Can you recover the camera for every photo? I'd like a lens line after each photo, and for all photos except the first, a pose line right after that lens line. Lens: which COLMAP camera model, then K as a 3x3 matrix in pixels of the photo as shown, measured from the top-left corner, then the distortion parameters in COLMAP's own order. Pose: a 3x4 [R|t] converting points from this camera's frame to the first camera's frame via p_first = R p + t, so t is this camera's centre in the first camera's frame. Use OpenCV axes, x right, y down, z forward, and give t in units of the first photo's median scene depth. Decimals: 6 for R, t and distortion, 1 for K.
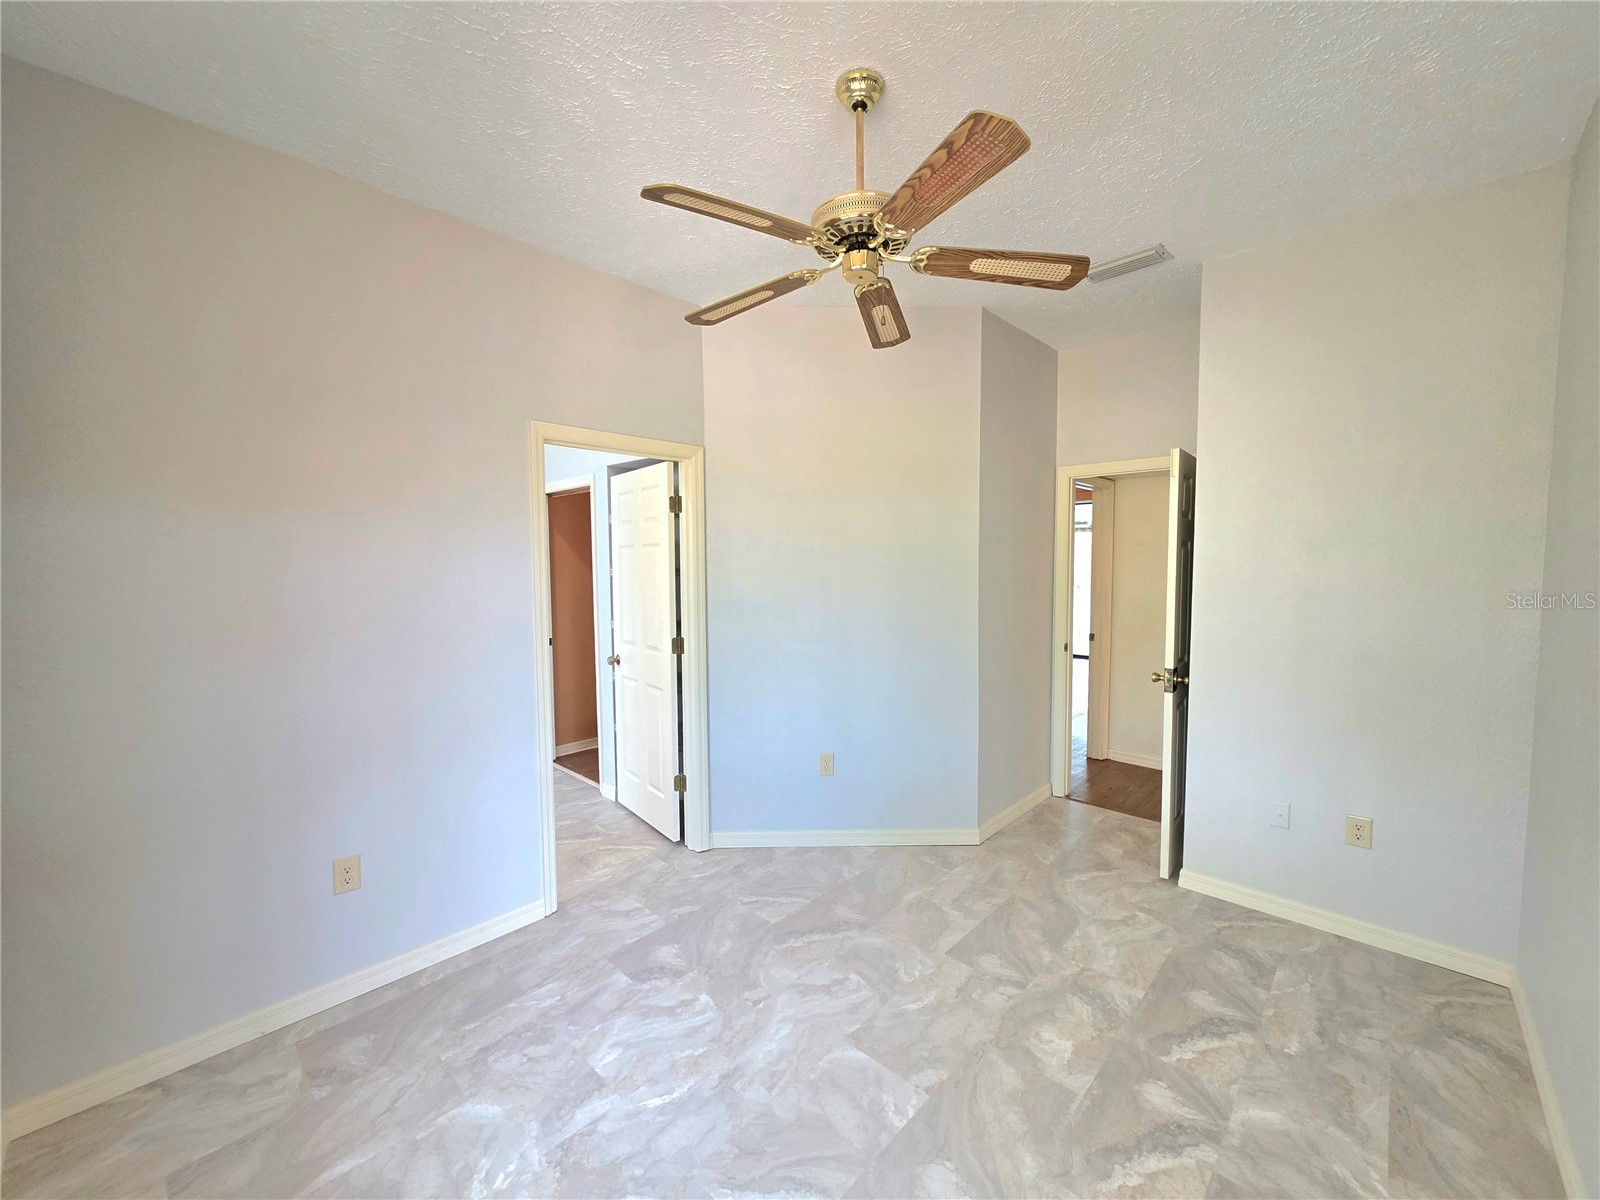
lens RADIAL K [[646.8, 0, 800.0], [0, 646.8, 600.0], [0, 0, 1]] dist [-0.002296, 0.000120]
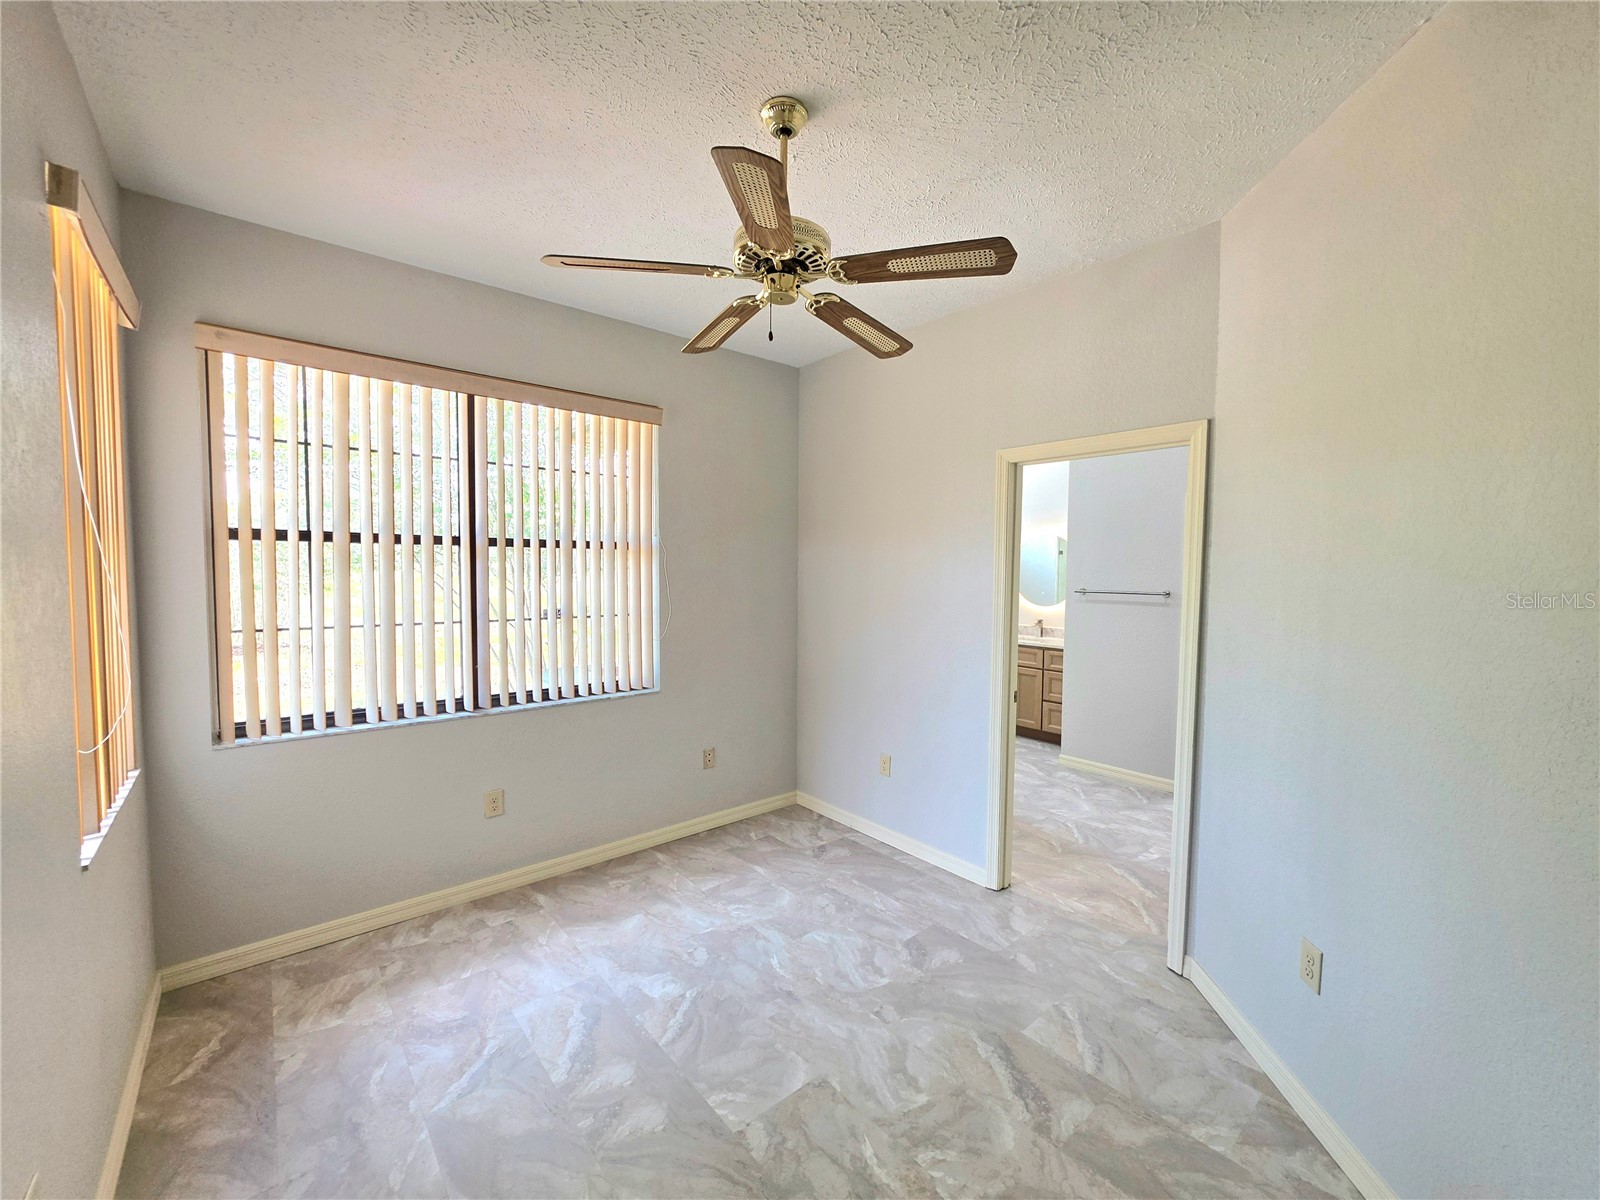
lens RADIAL K [[646.8, 0, 800.0], [0, 646.8, 600.0], [0, 0, 1]] dist [-0.002296, 0.000120]
pose [[-0.119598, 0.054530, -0.991324, 0.905417], [-0.068997, 0.995620, 0.063091, -0.070575], [0.990422, 0.075944, -0.115312, 0.948588]]
